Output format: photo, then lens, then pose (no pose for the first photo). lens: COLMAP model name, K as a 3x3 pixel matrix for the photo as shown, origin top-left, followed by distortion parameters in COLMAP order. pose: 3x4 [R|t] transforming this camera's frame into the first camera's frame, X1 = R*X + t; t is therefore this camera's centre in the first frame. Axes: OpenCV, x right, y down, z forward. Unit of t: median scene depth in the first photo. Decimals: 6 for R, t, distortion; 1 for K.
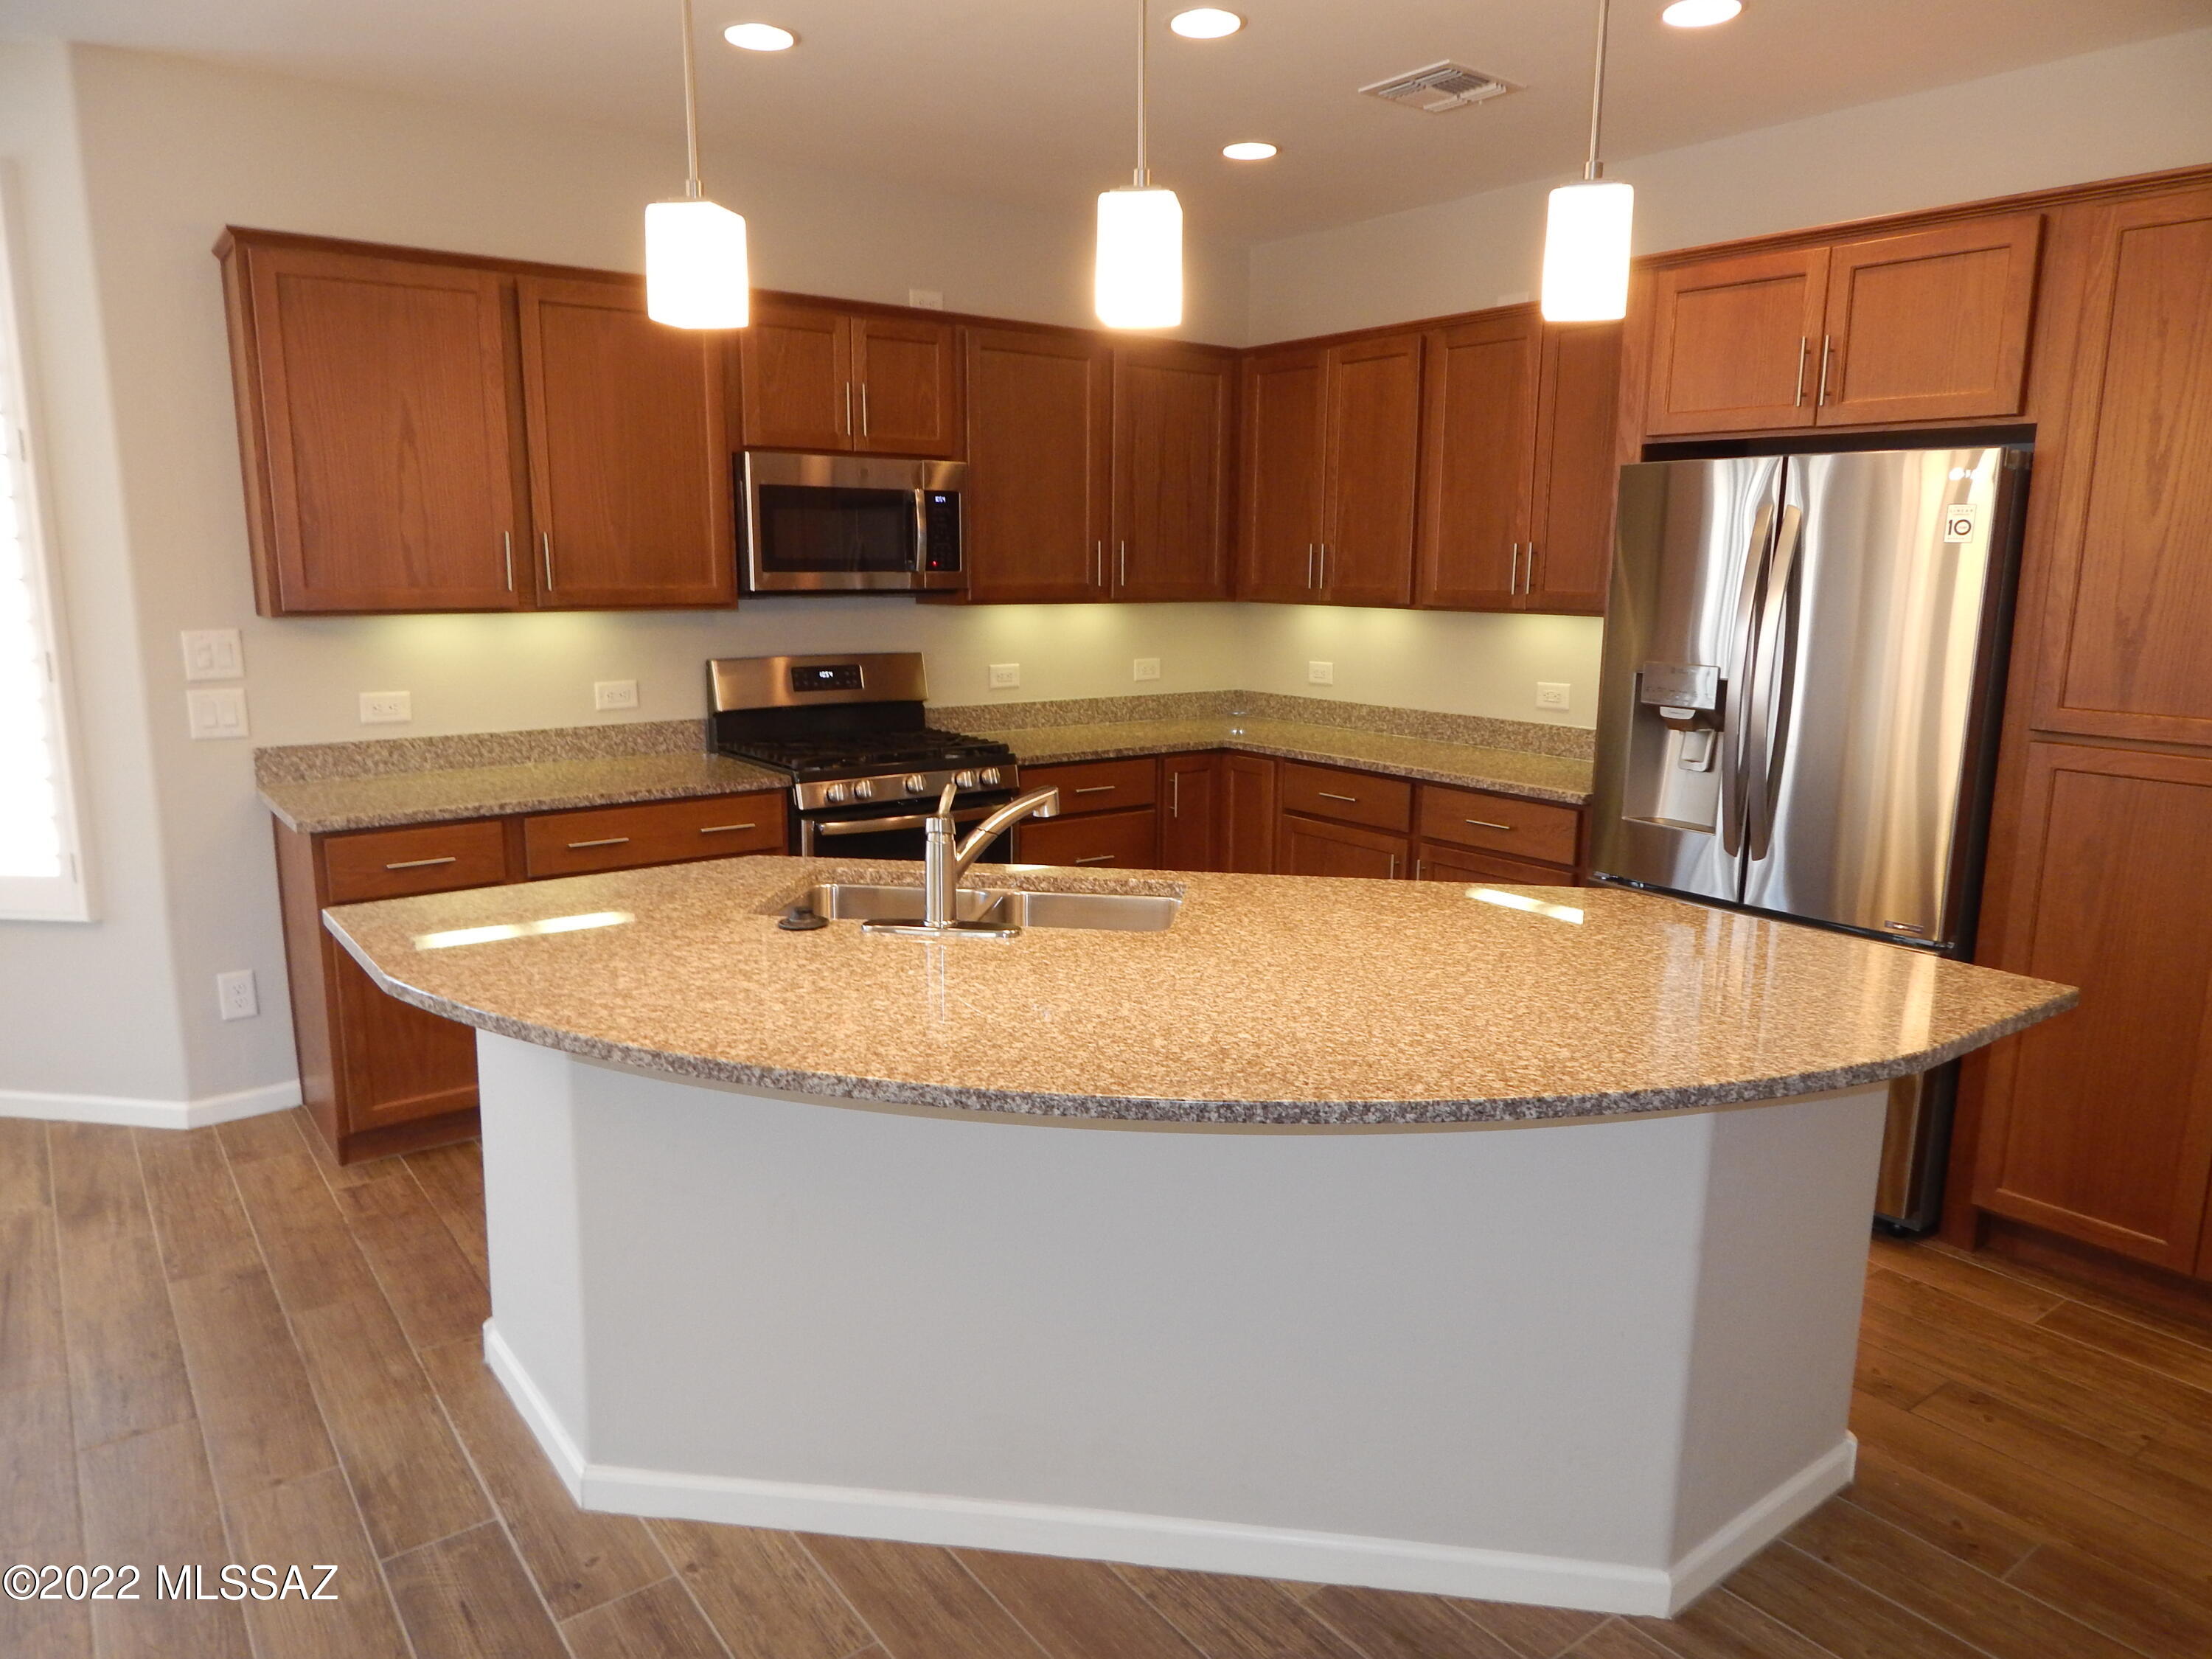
lens RADIAL K [[1468.6, 0, 1110.2], [0, 1468.6, 831.3], [0, 0, 1]] dist [0.003105, -0.001409]
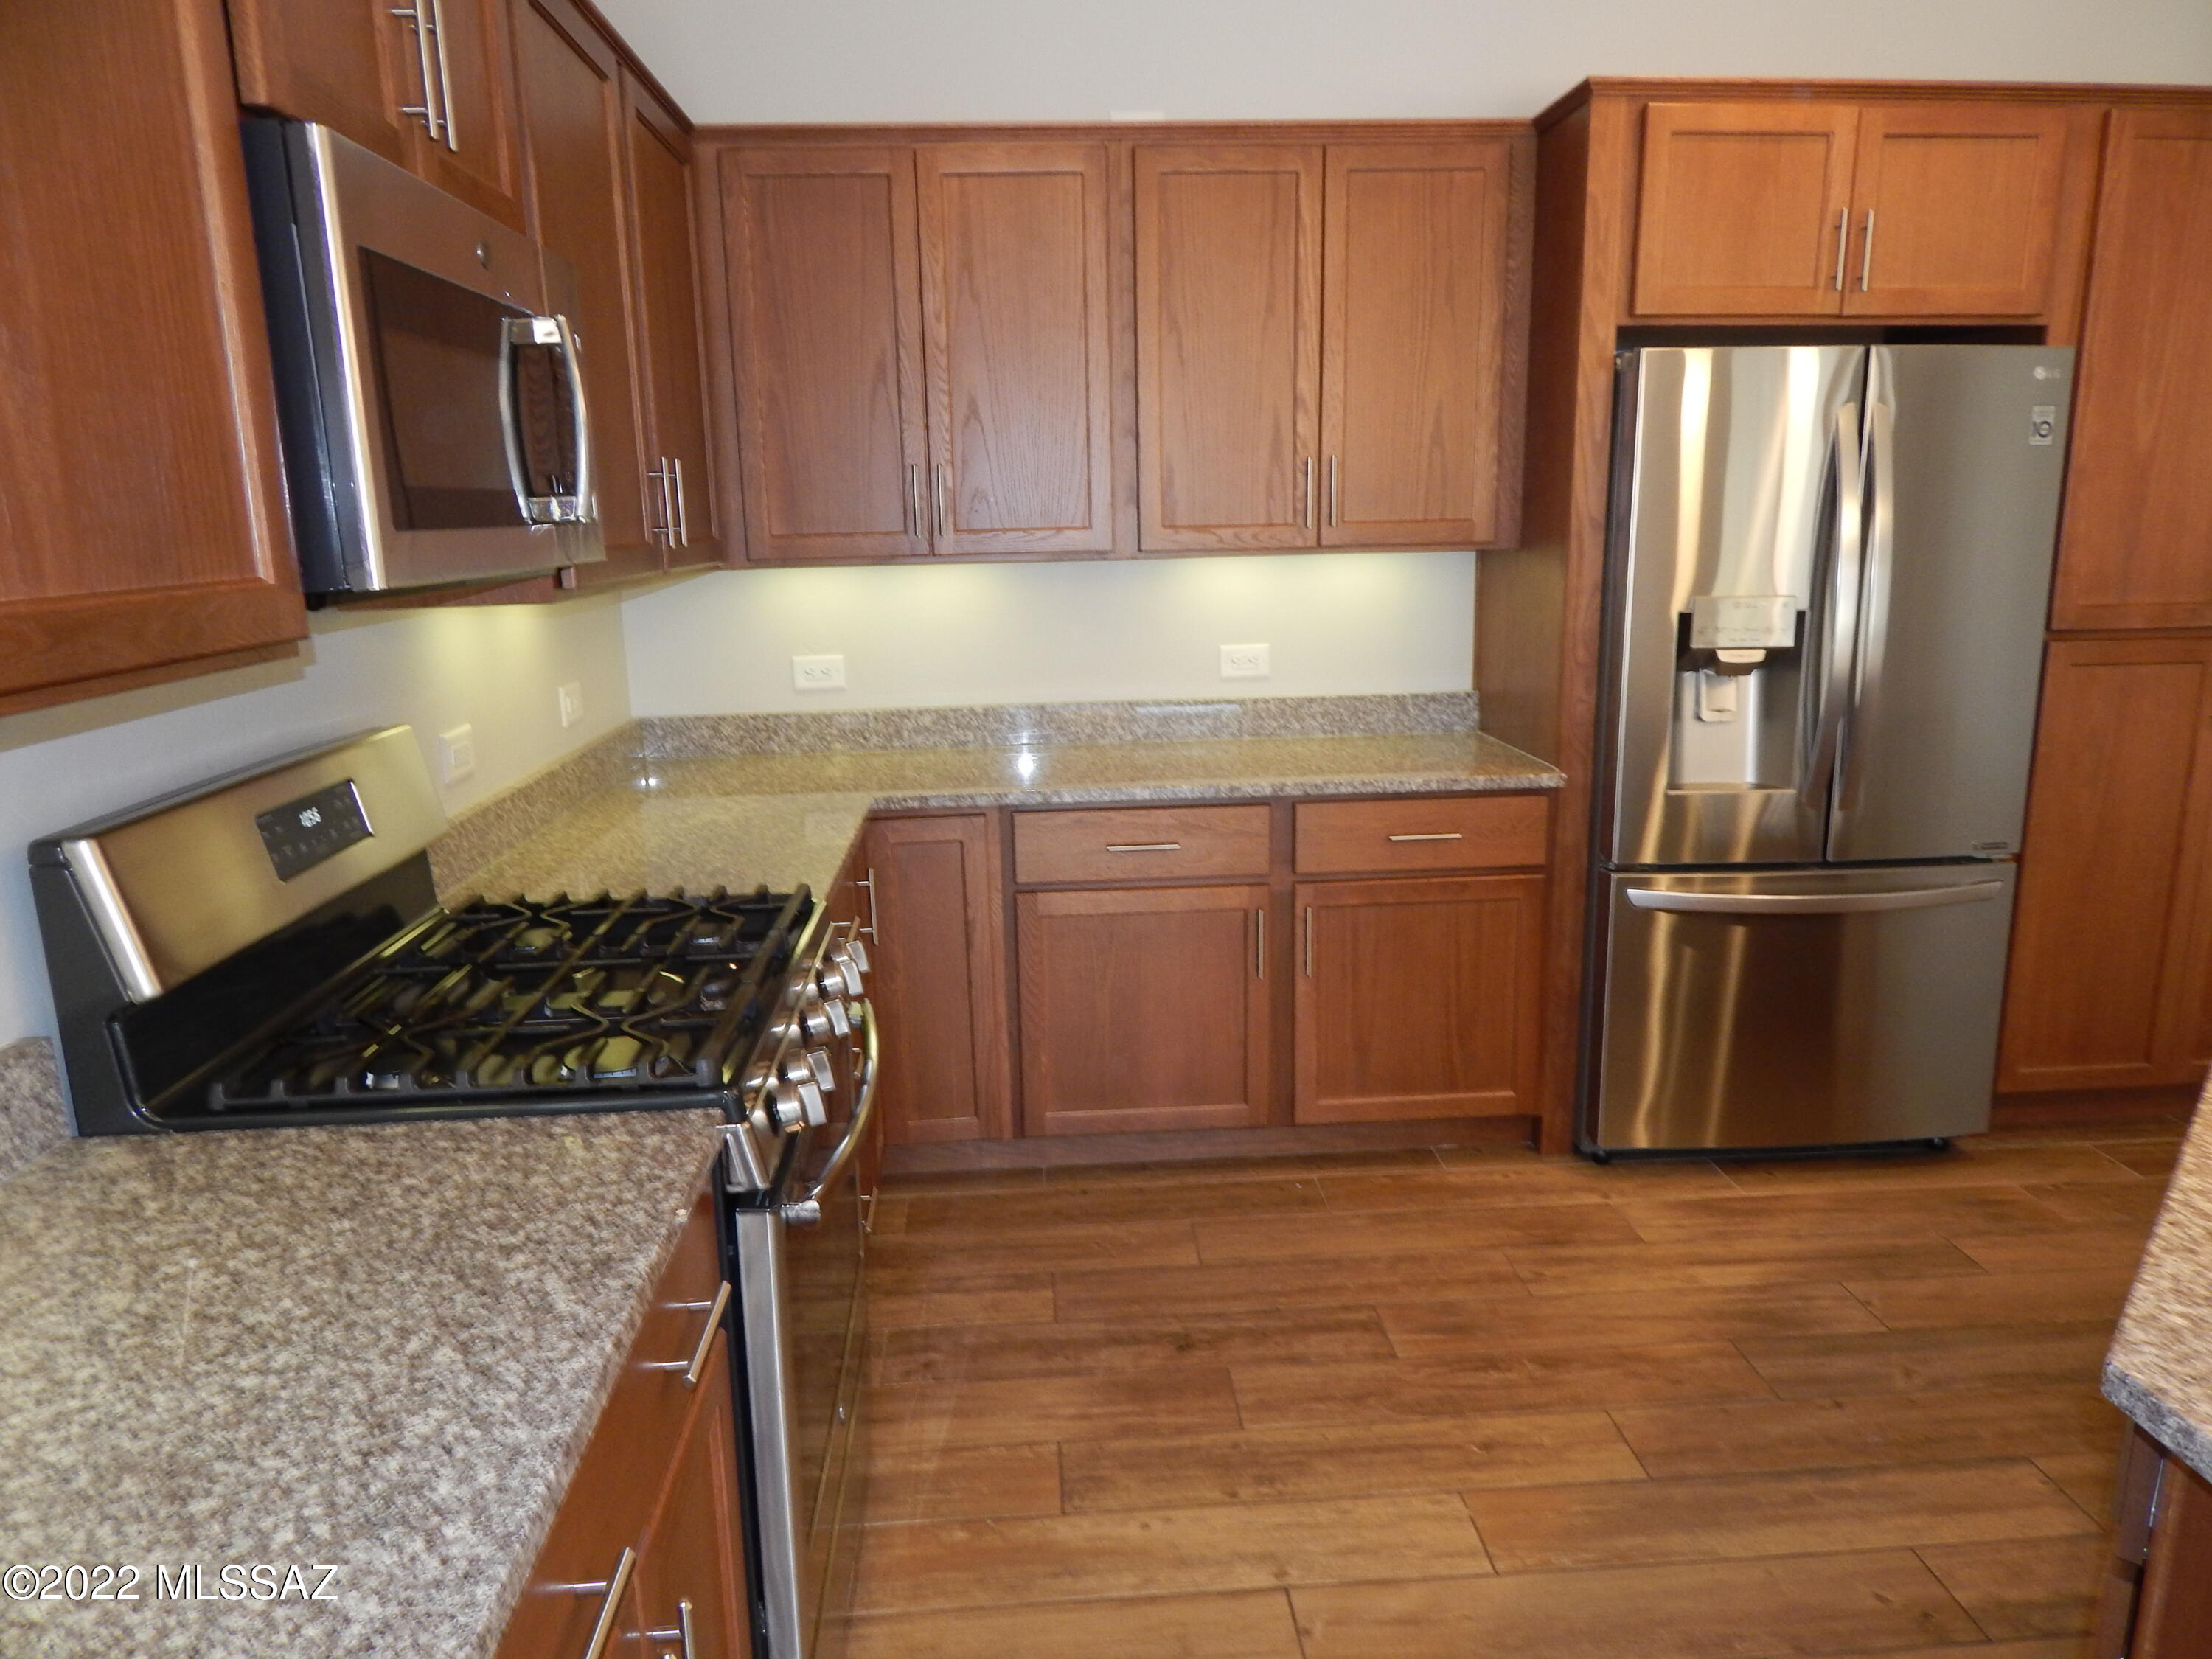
lens RADIAL K [[1468.6, 0, 1115.4], [0, 1468.6, 818.0], [0, 0, 1]] dist [0.003105, -0.001409]
pose [[0.544677, -0.192961, 0.816145, -0.455483], [0.176536, 0.977746, 0.113351, -0.133607], [-0.819855, 0.082339, 0.566620, 0.749713]]
